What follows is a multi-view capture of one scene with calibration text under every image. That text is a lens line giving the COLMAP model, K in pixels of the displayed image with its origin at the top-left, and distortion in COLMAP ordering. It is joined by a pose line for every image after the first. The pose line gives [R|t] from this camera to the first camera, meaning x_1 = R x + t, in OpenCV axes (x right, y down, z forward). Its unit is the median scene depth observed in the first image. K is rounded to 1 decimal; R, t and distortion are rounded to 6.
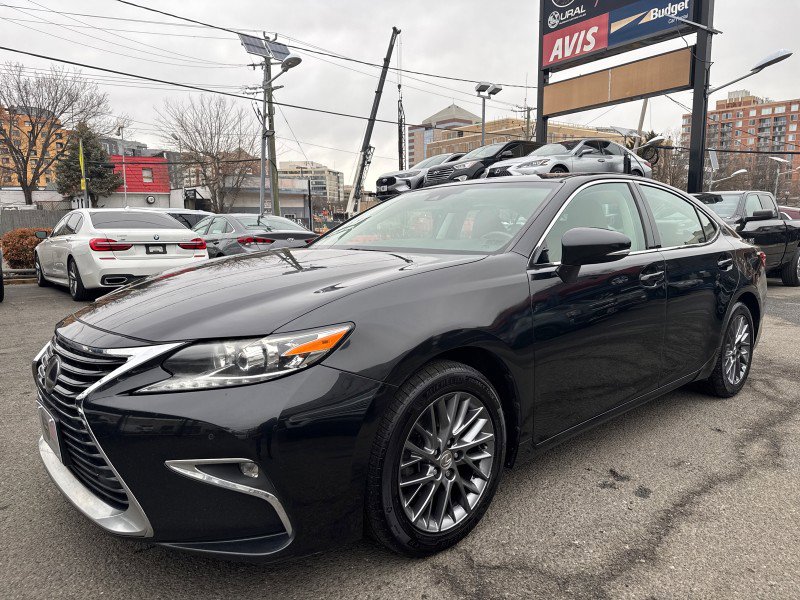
lens RADIAL K [[558.8, 0, 408.1], [0, 558.8, 300.2], [0, 0, 1]] dist [0.047161, -0.055325]
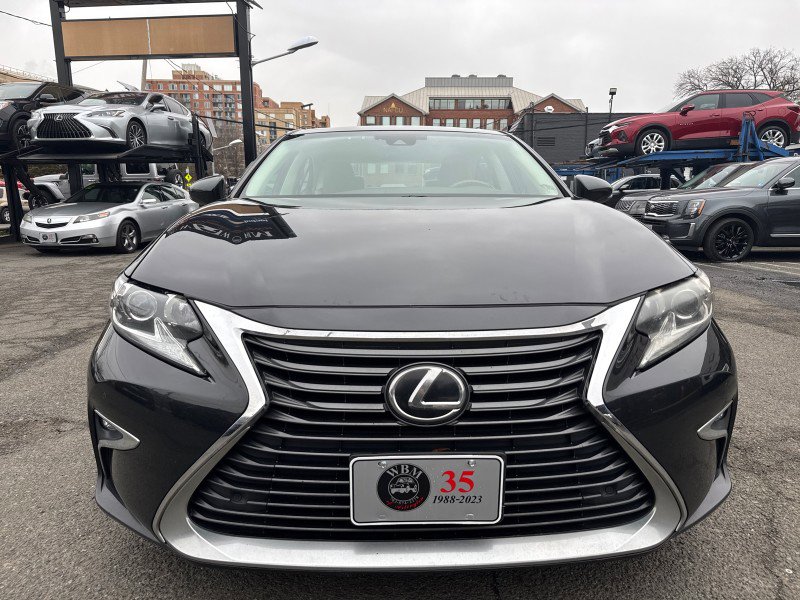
lens RADIAL K [[558.8, 0, 403.3], [0, 558.8, 296.1], [0, 0, 1]] dist [0.047161, -0.055325]
pose [[0.656331, -0.136503, 0.742022, -0.134114], [0.098156, 0.990587, 0.095408, -0.003849], [-0.748061, 0.010215, 0.663552, 0.078585]]
